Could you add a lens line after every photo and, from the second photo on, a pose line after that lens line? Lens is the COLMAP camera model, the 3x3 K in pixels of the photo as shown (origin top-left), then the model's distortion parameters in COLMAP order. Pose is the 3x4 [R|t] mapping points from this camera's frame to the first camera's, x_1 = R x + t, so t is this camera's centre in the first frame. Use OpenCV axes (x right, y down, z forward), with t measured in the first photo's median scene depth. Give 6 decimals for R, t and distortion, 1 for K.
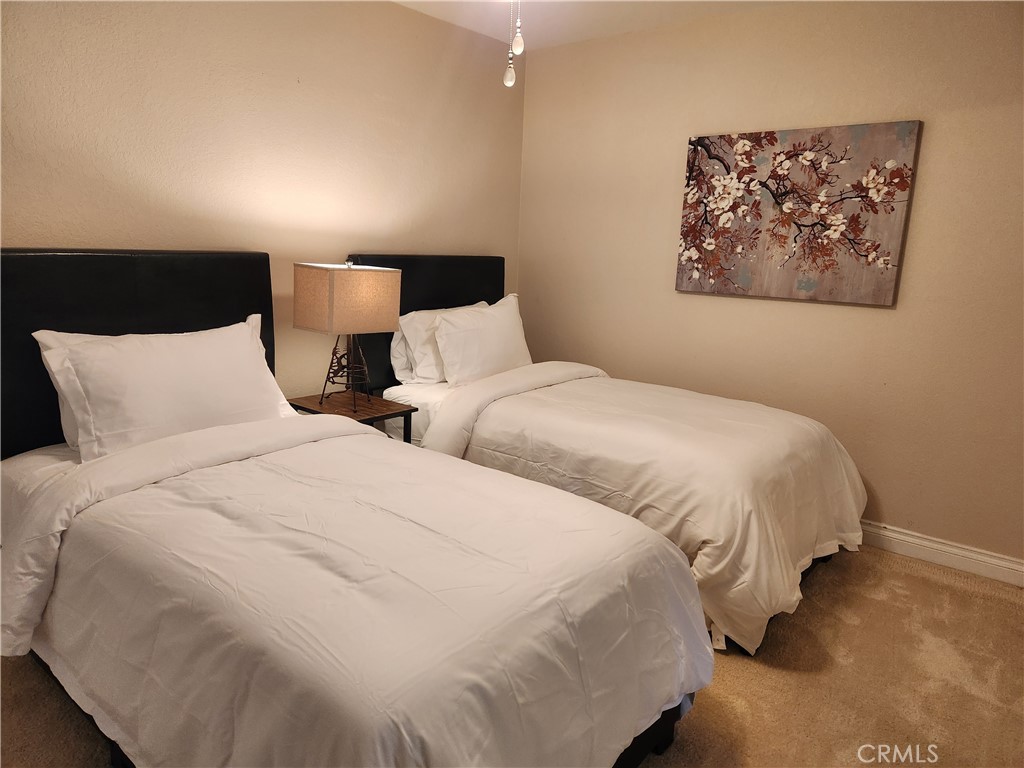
lens RADIAL K [[687.9, 0, 511.8], [0, 687.9, 382.5], [0, 0, 1]] dist [0.008231, 0.001389]
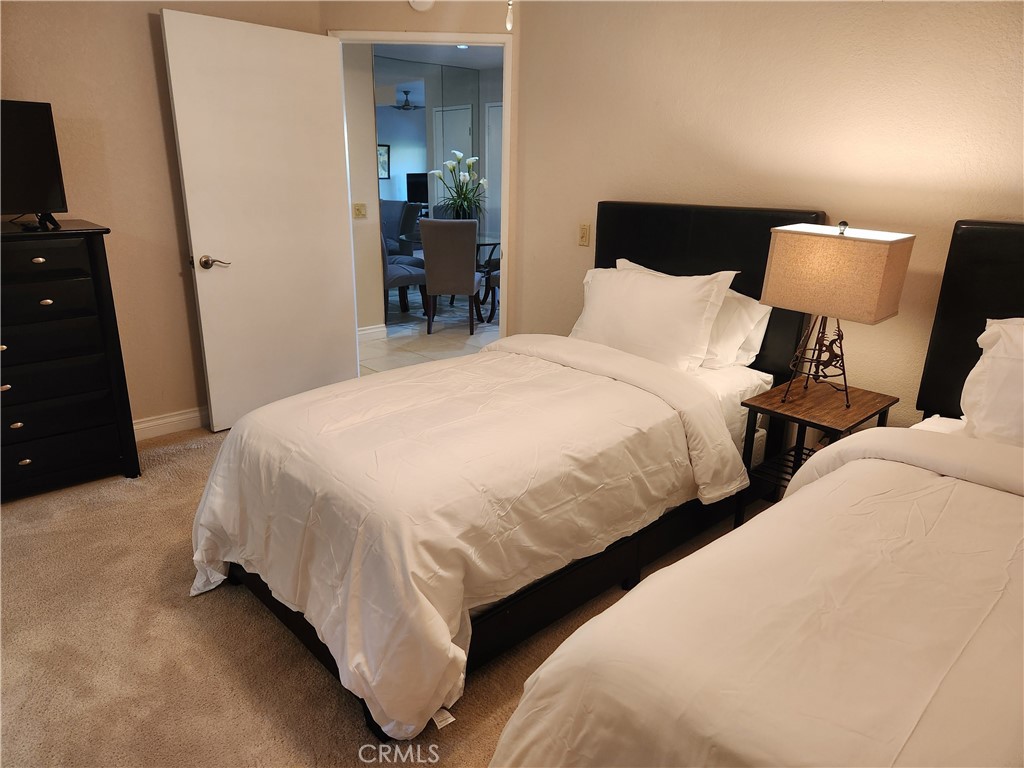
lens RADIAL K [[687.9, 0, 509.9], [0, 687.9, 386.6], [0, 0, 1]] dist [0.008231, 0.001389]
pose [[-0.145484, 0.262596, -0.953875, 1.120812], [-0.215792, 0.932498, 0.289623, -0.264116], [0.965540, 0.247974, -0.078998, 1.305705]]
